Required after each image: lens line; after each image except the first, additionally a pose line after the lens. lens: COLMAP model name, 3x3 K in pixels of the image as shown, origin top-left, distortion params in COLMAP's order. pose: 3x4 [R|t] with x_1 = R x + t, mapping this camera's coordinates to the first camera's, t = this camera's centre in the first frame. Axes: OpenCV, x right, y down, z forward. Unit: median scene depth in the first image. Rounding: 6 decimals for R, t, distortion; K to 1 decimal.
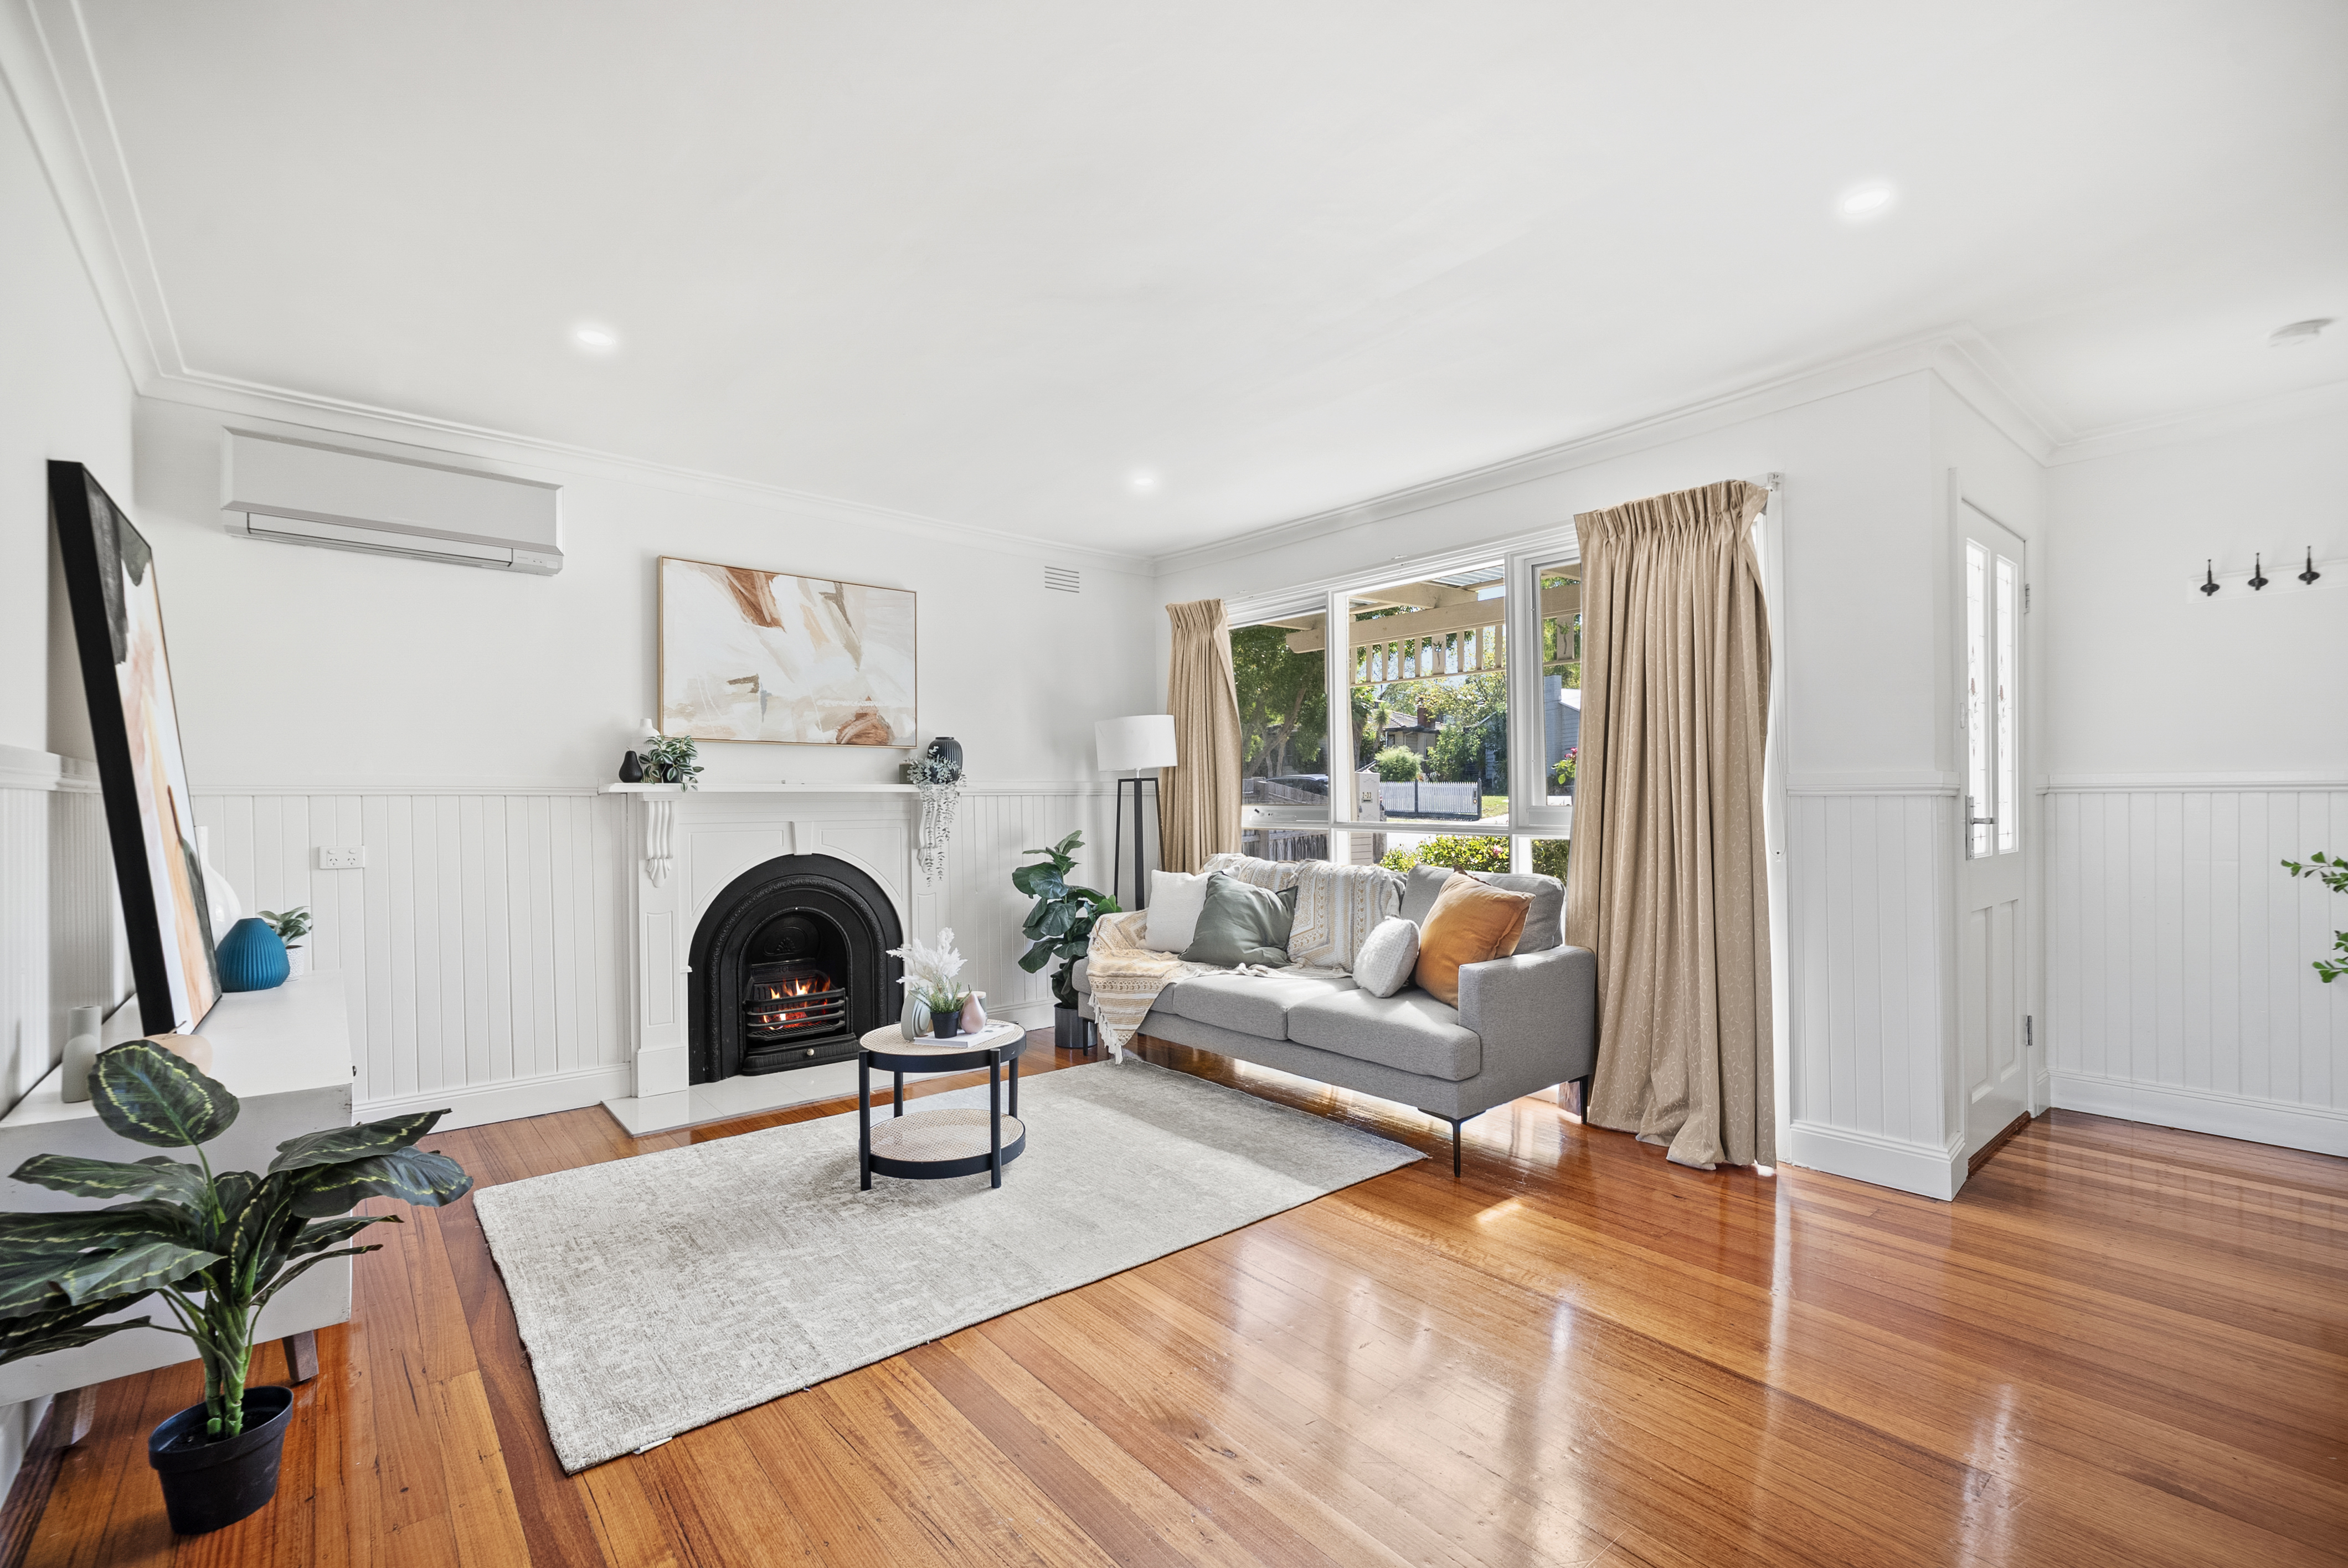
lens RADIAL K [[1012.8, 0, 1167.2], [0, 1012.8, 805.6], [0, 0, 1]] dist [0.001556, 0.000072]
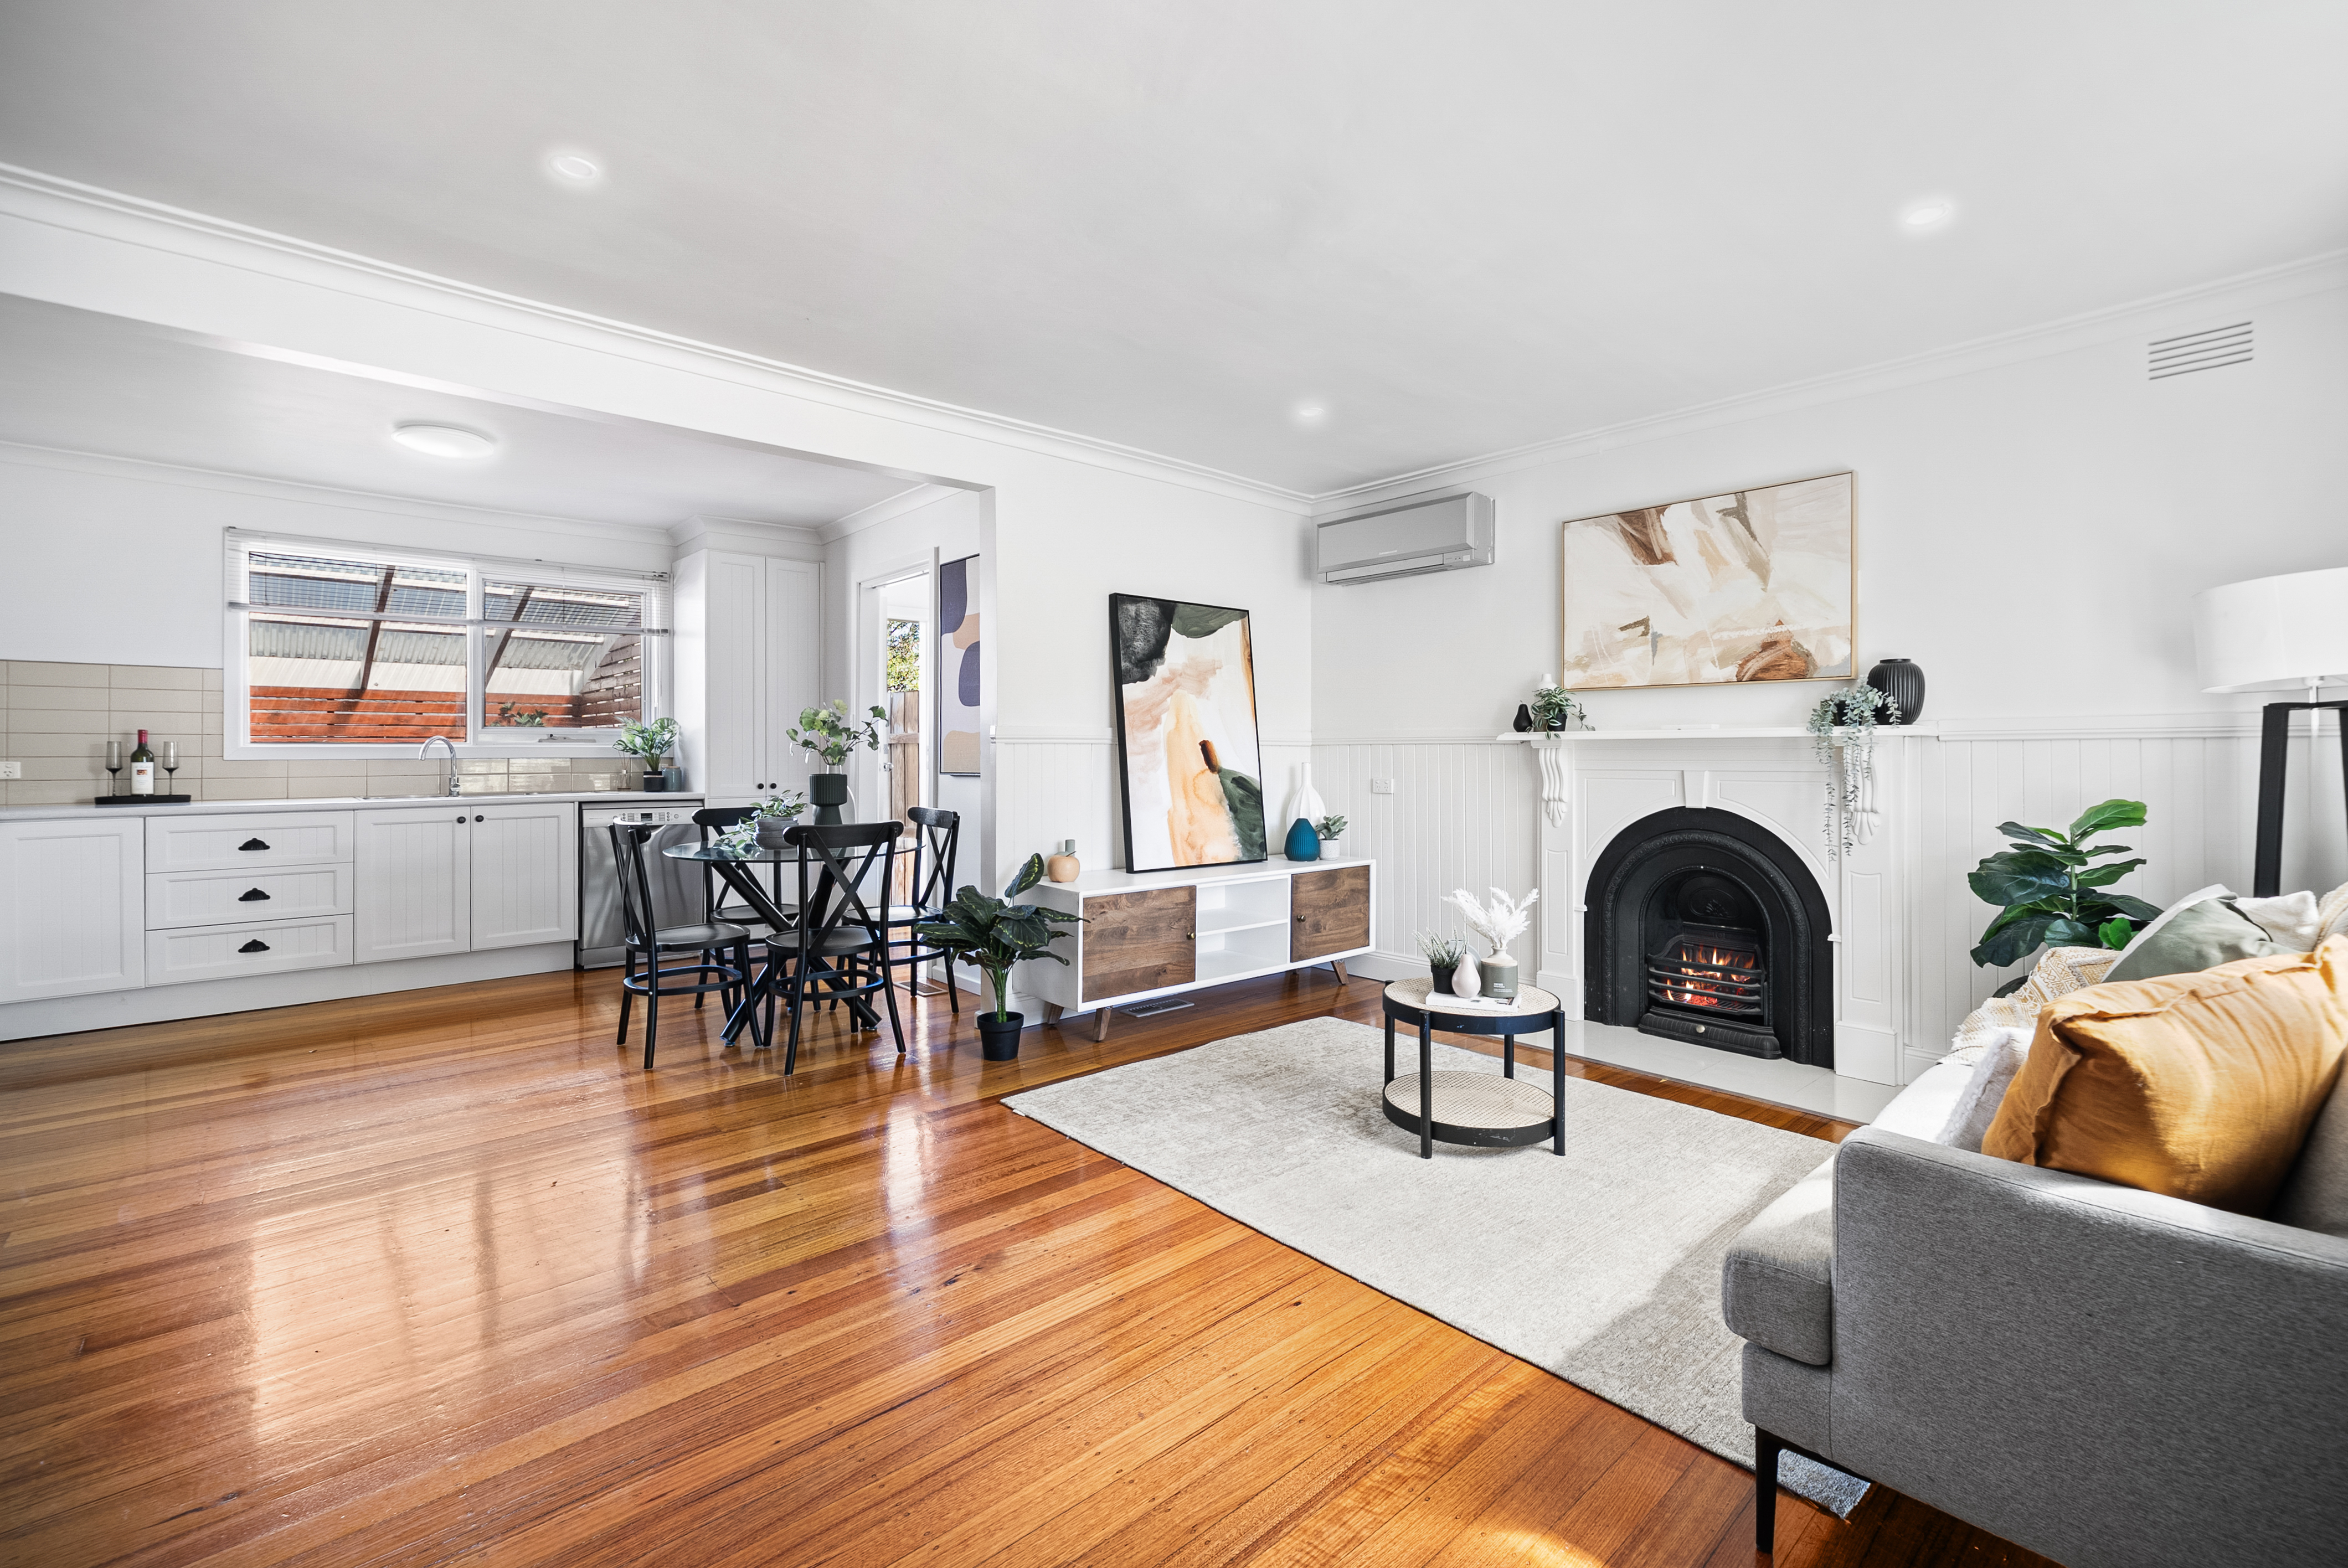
lens RADIAL K [[1020.3, 0, 1165.9], [0, 1020.3, 748.5], [0, 0, 1]] dist [-0.000684, 0.000047]
pose [[0.027441, 0.001717, -0.999622, 0.561667], [-0.002852, 0.999995, 0.001640, -0.004539], [0.999619, 0.002806, 0.027446, 0.528389]]
